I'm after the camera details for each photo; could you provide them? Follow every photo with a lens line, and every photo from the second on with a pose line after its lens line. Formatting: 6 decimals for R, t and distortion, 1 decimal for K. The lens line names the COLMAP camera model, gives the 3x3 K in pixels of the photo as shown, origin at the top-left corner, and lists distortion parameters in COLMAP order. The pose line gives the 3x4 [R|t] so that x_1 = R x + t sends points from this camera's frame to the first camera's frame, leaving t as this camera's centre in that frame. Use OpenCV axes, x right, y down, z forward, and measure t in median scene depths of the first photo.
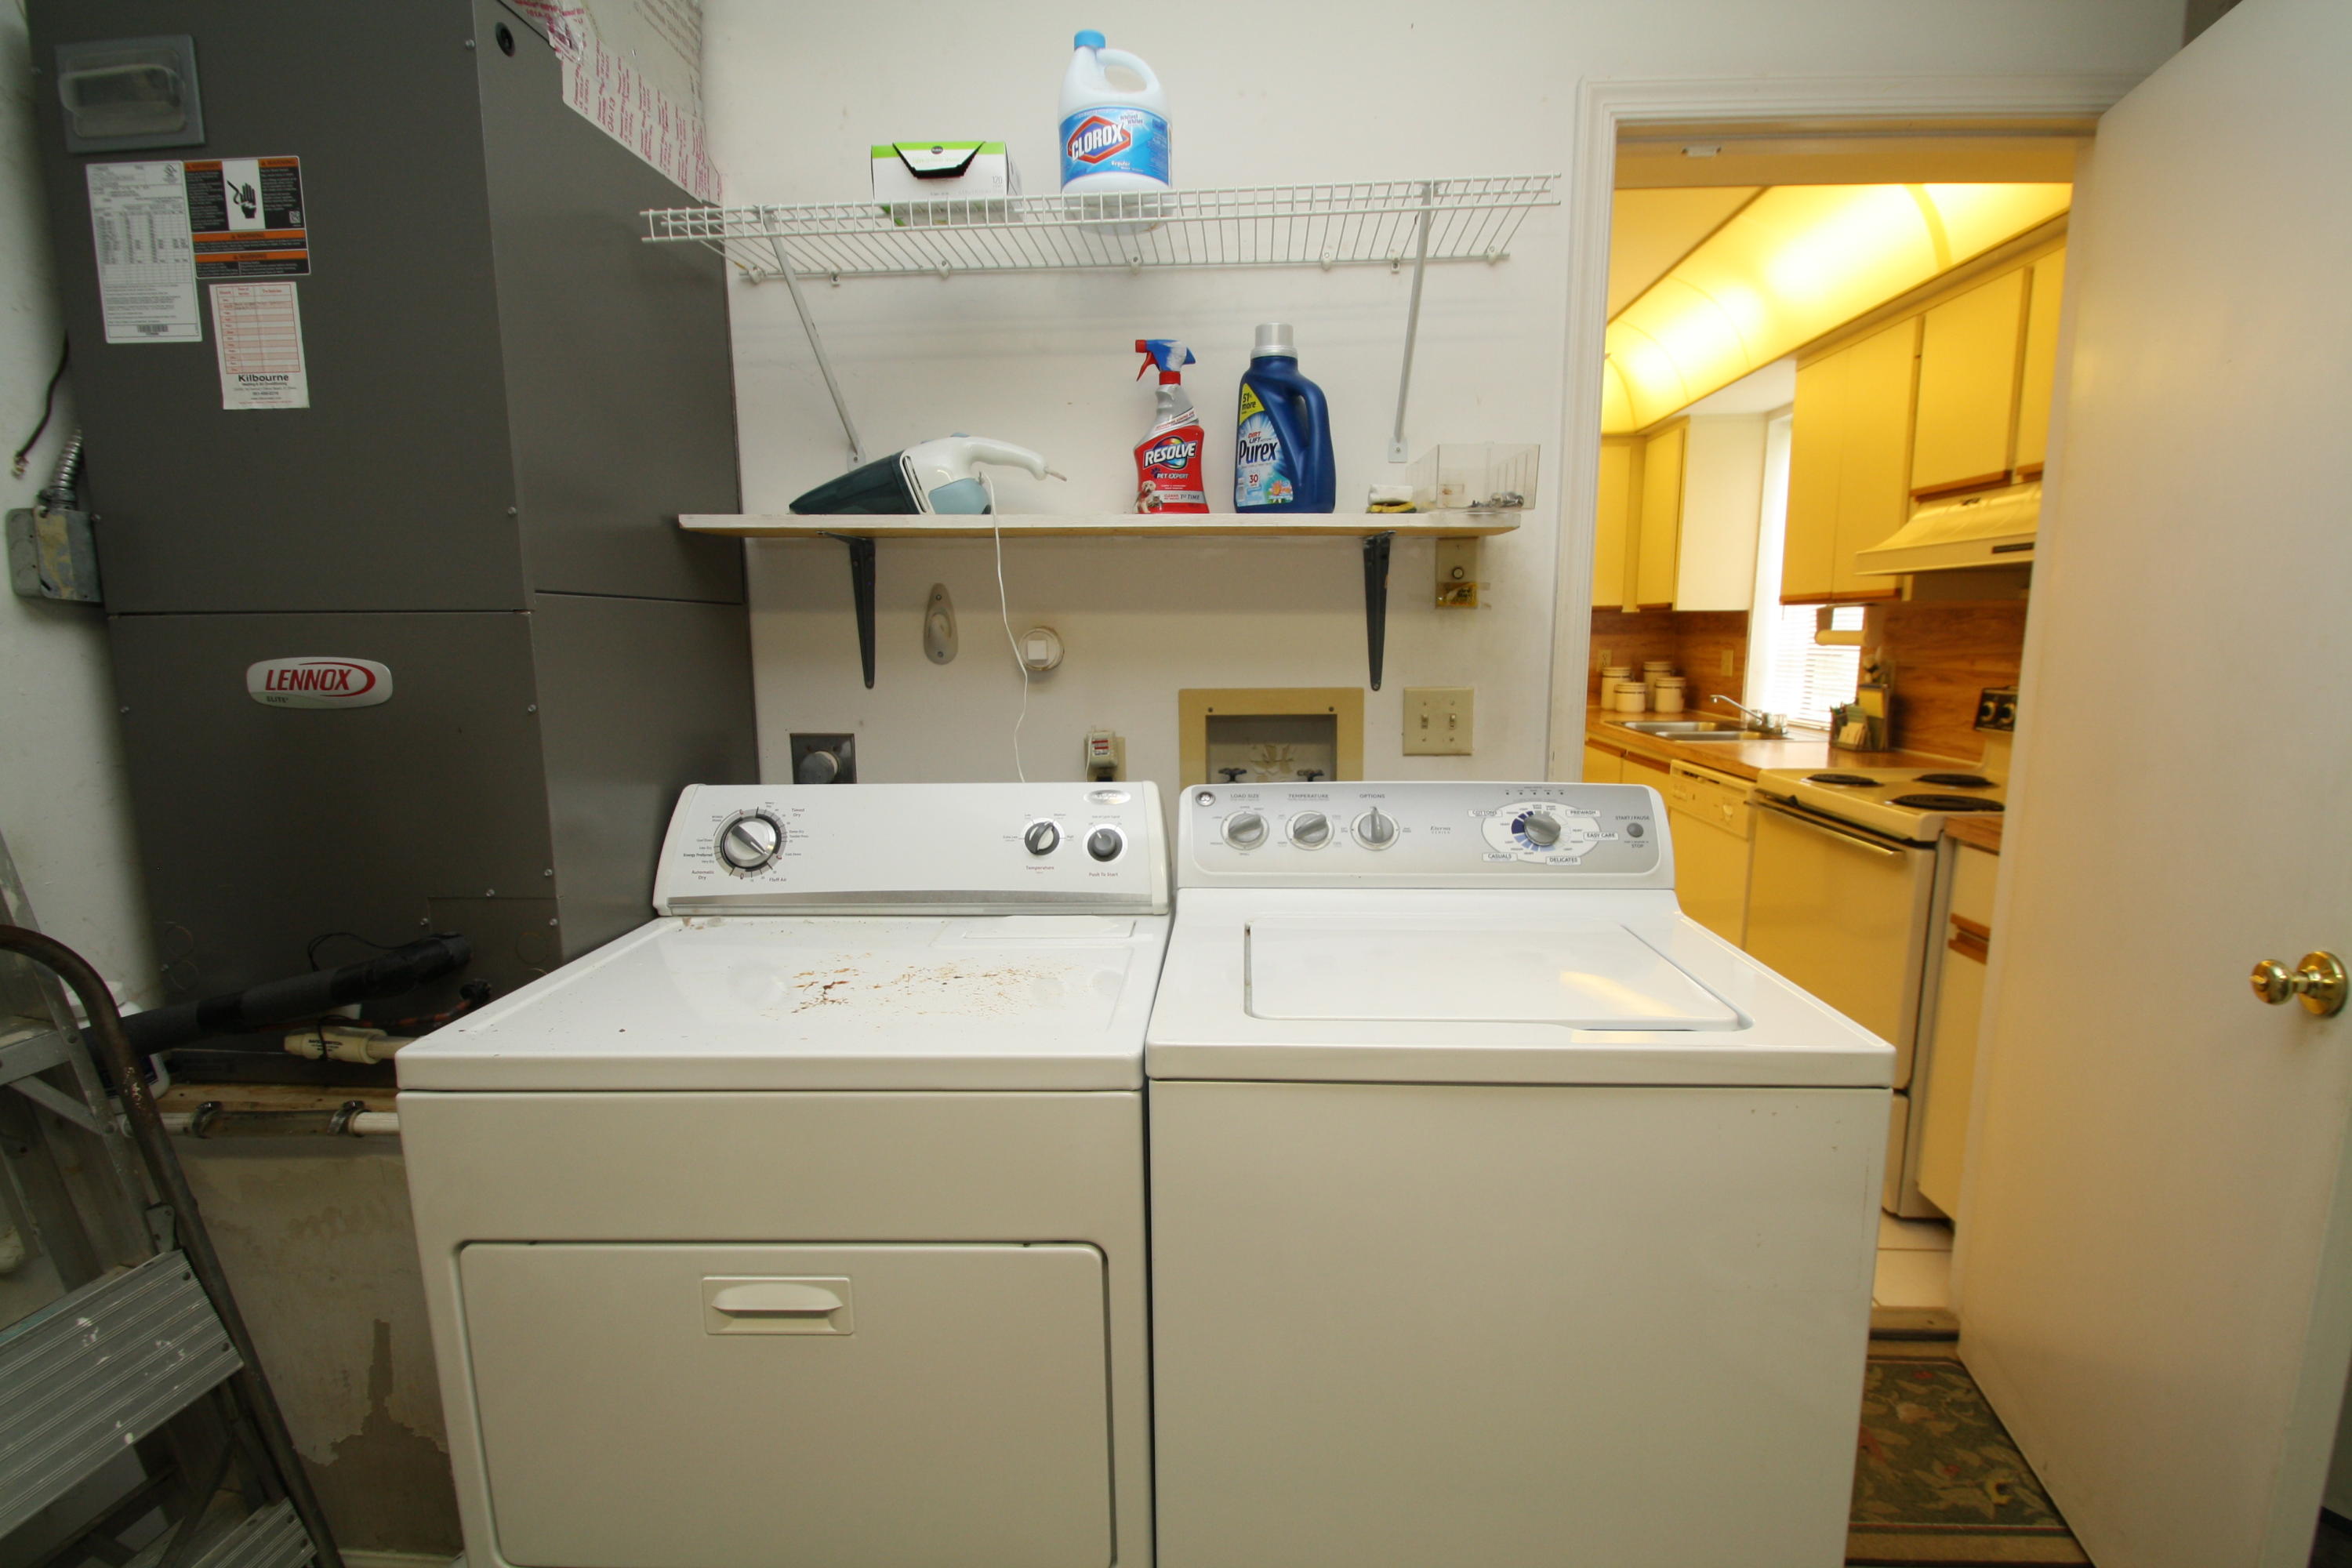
lens RADIAL K [[1106.1, 0, 1181.9], [0, 1106.1, 787.0], [0, 0, 1]] dist [0.002311, -0.010854]
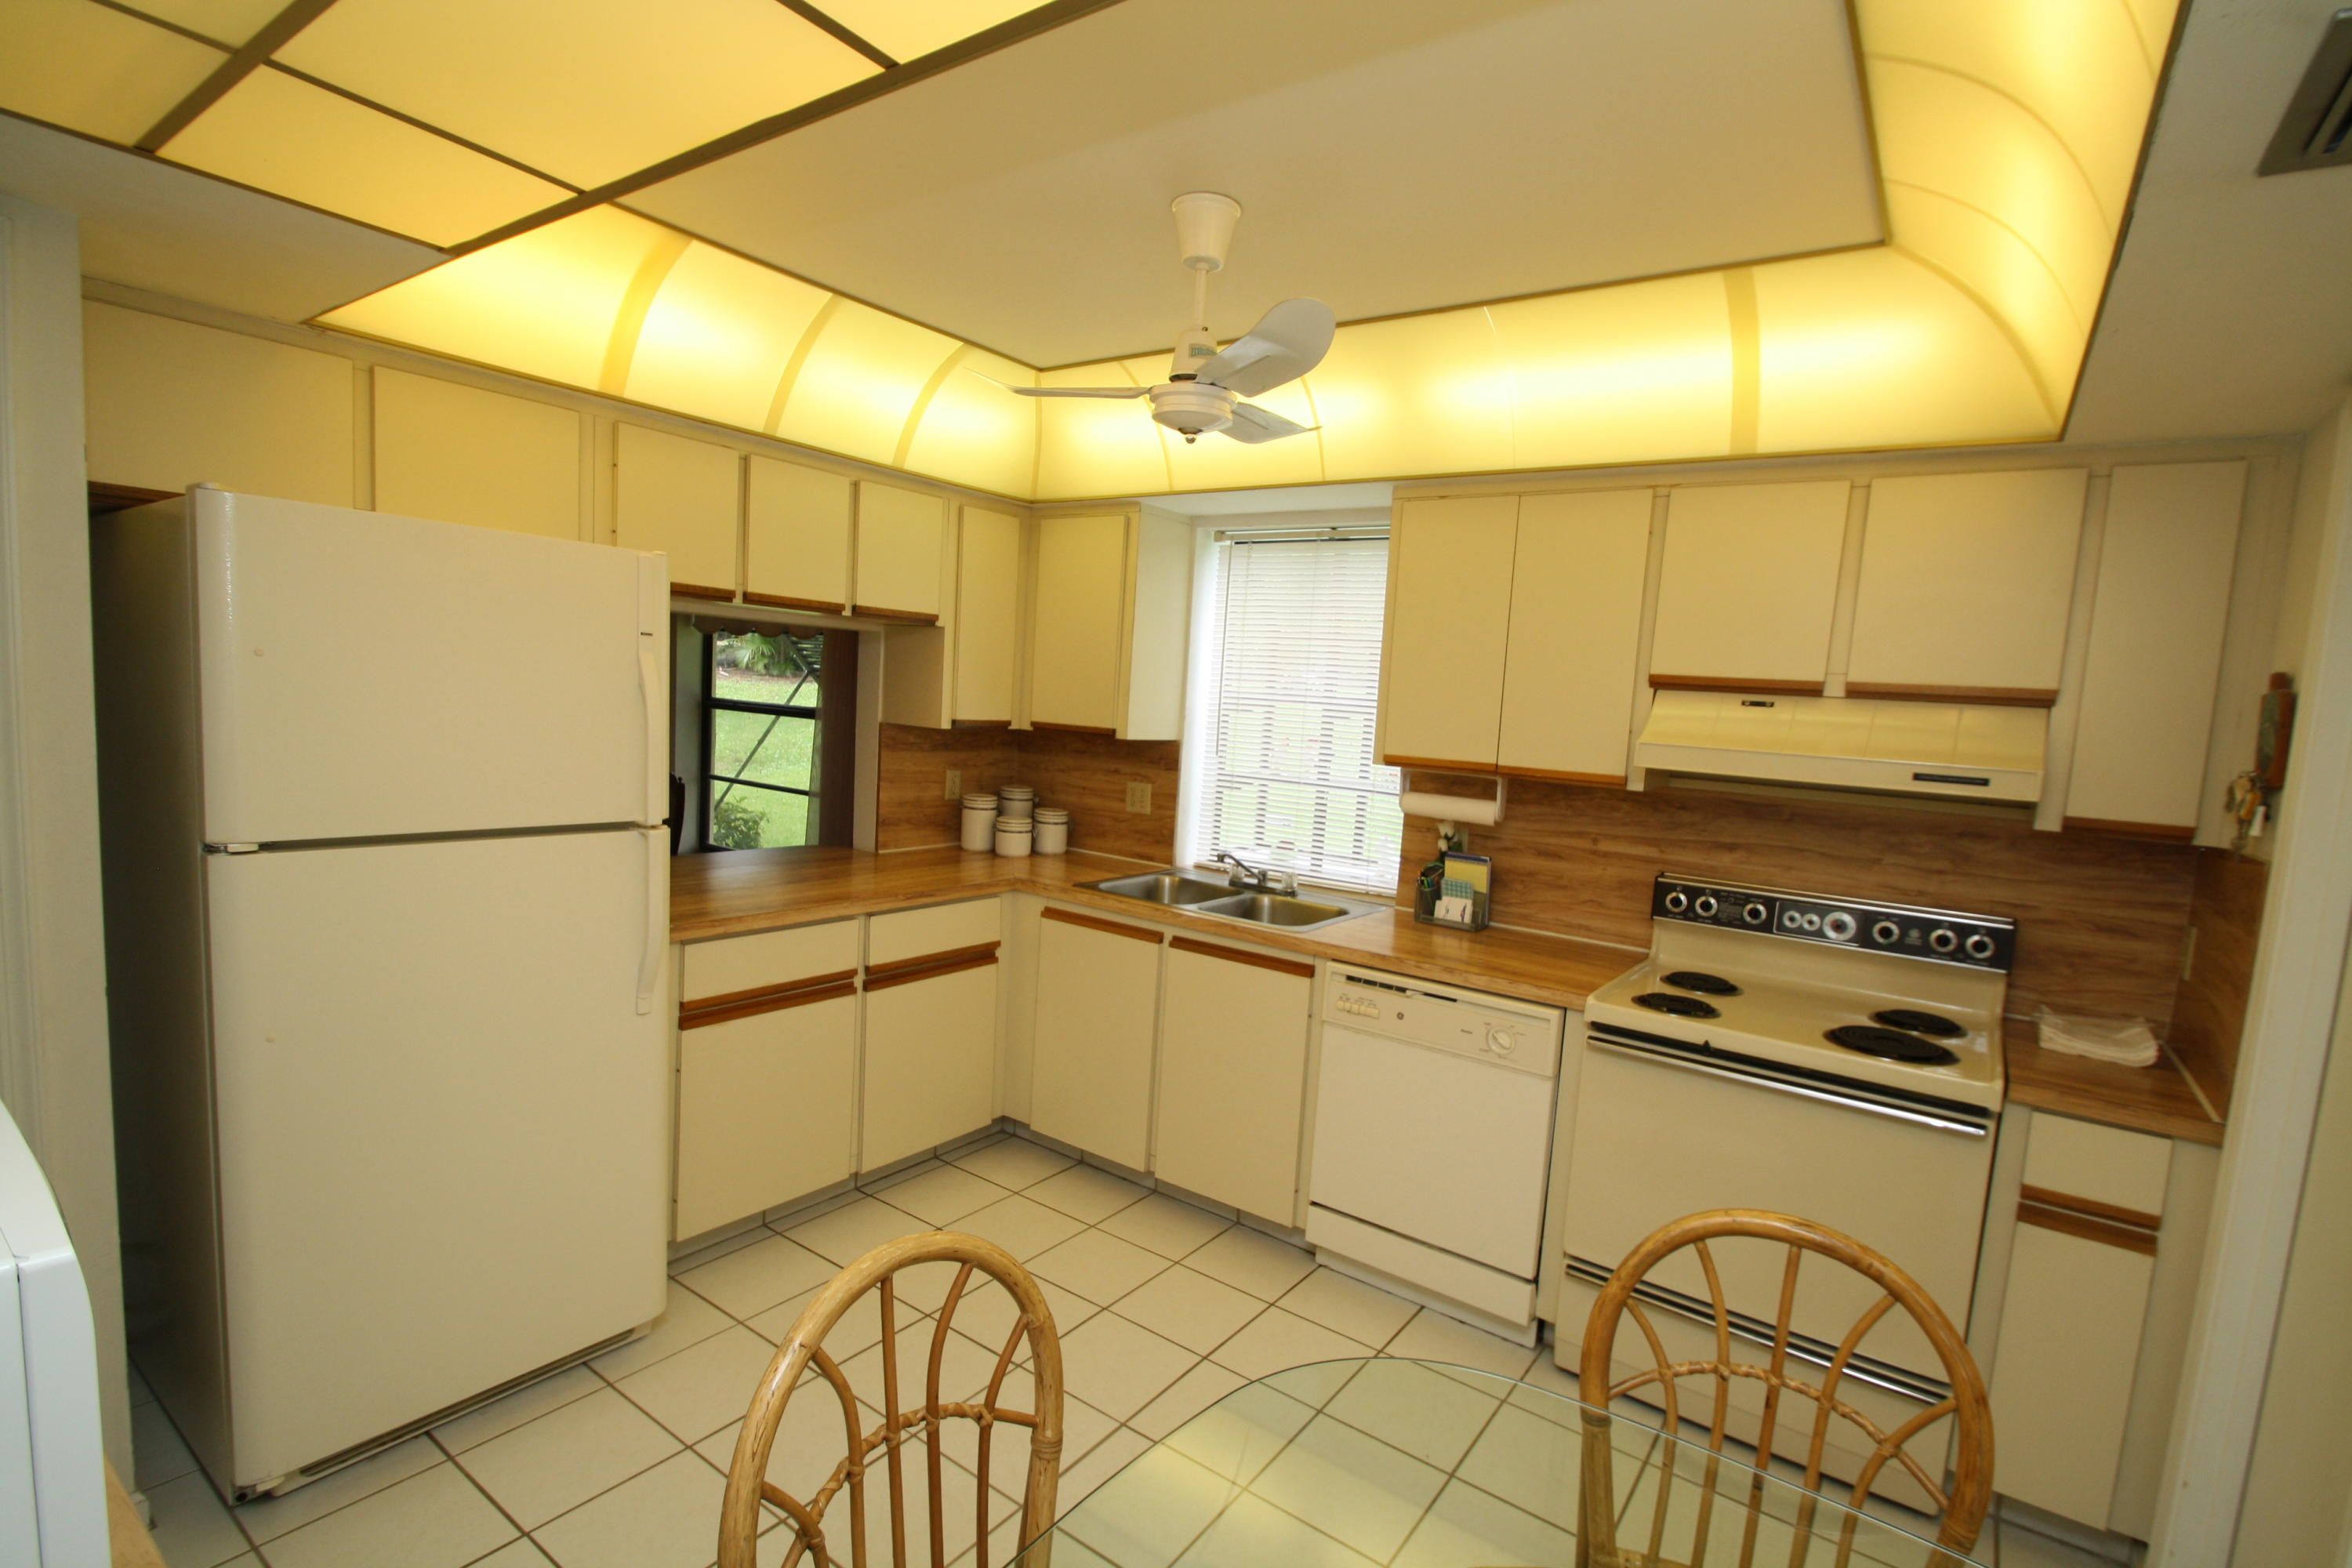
lens RADIAL K [[1106.1, 0, 1190.0], [0, 1106.1, 793.3], [0, 0, 1]] dist [0.002311, -0.010854]
pose [[0.521842, -0.038235, 0.852185, -0.299794], [0.051858, 0.998569, 0.013047, -0.178258], [-0.851465, 0.037384, 0.523078, 0.749813]]
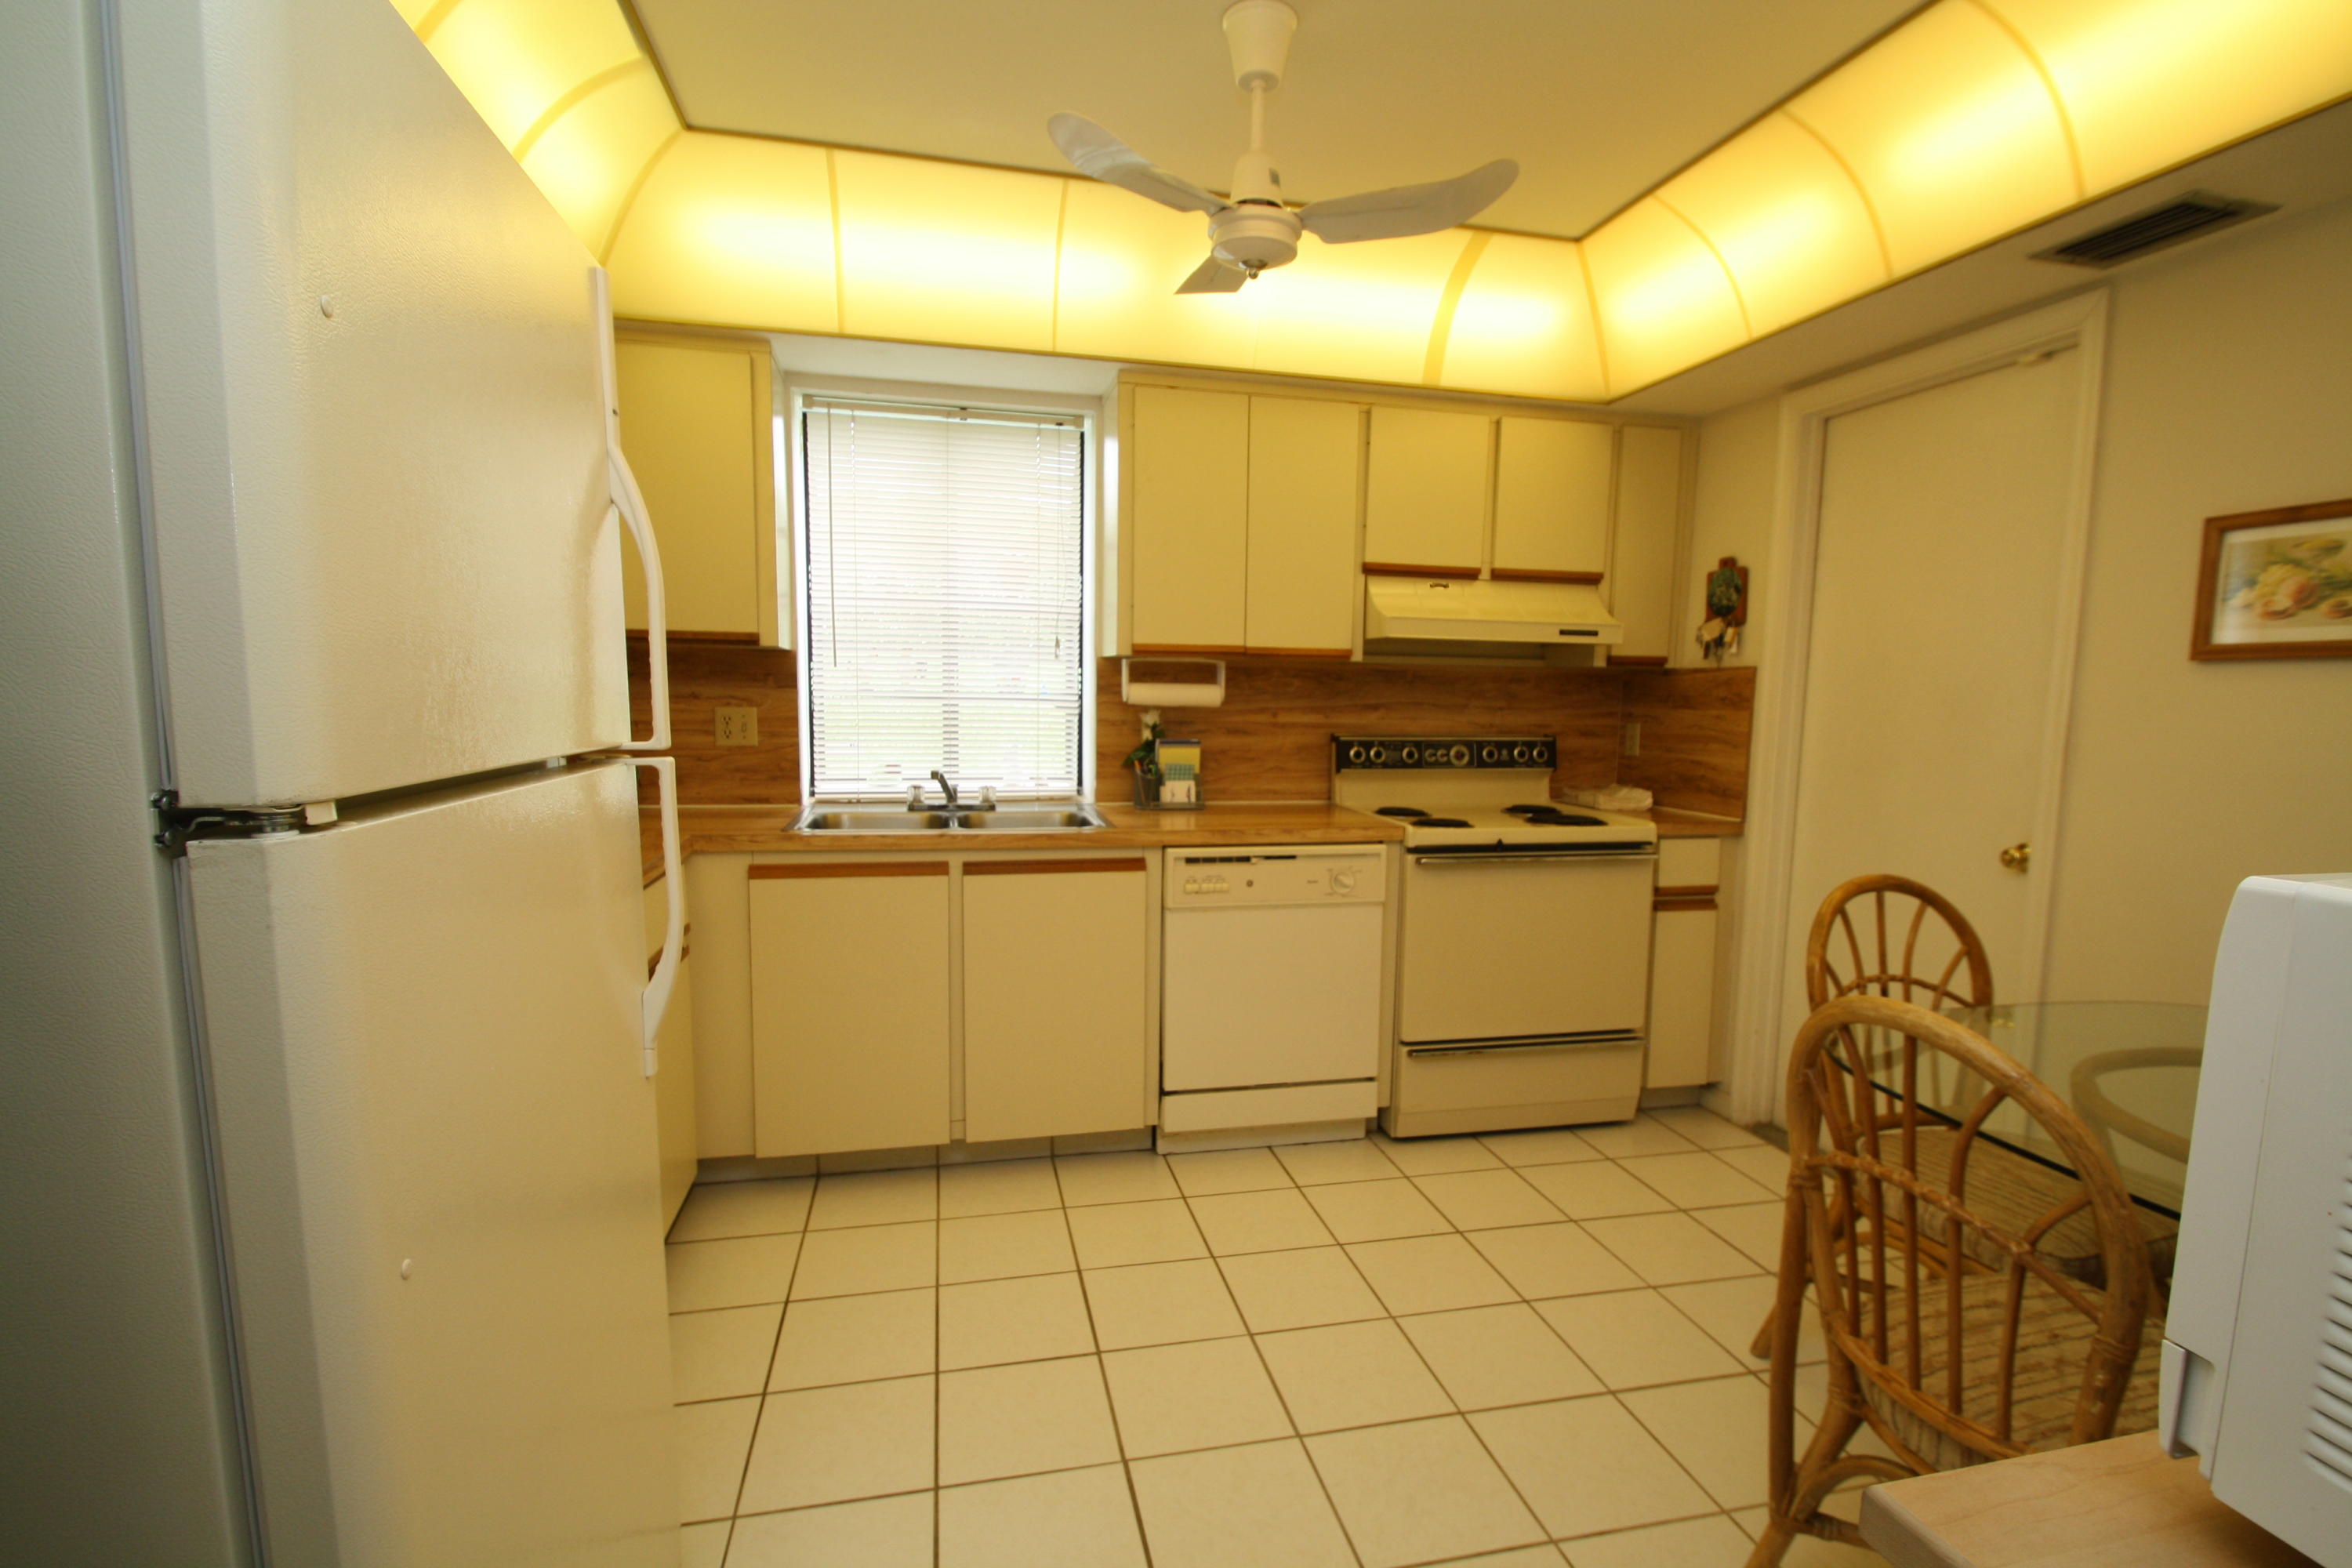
lens RADIAL K [[1106.1, 0, 1192.8], [0, 1106.1, 798.3], [0, 0, 1]] dist [0.002311, -0.010854]
pose [[-0.298174, -0.092137, 0.950054, -0.327716], [0.117770, 0.984174, 0.132408, -0.179668], [-0.947218, 0.151368, -0.282604, 1.342675]]
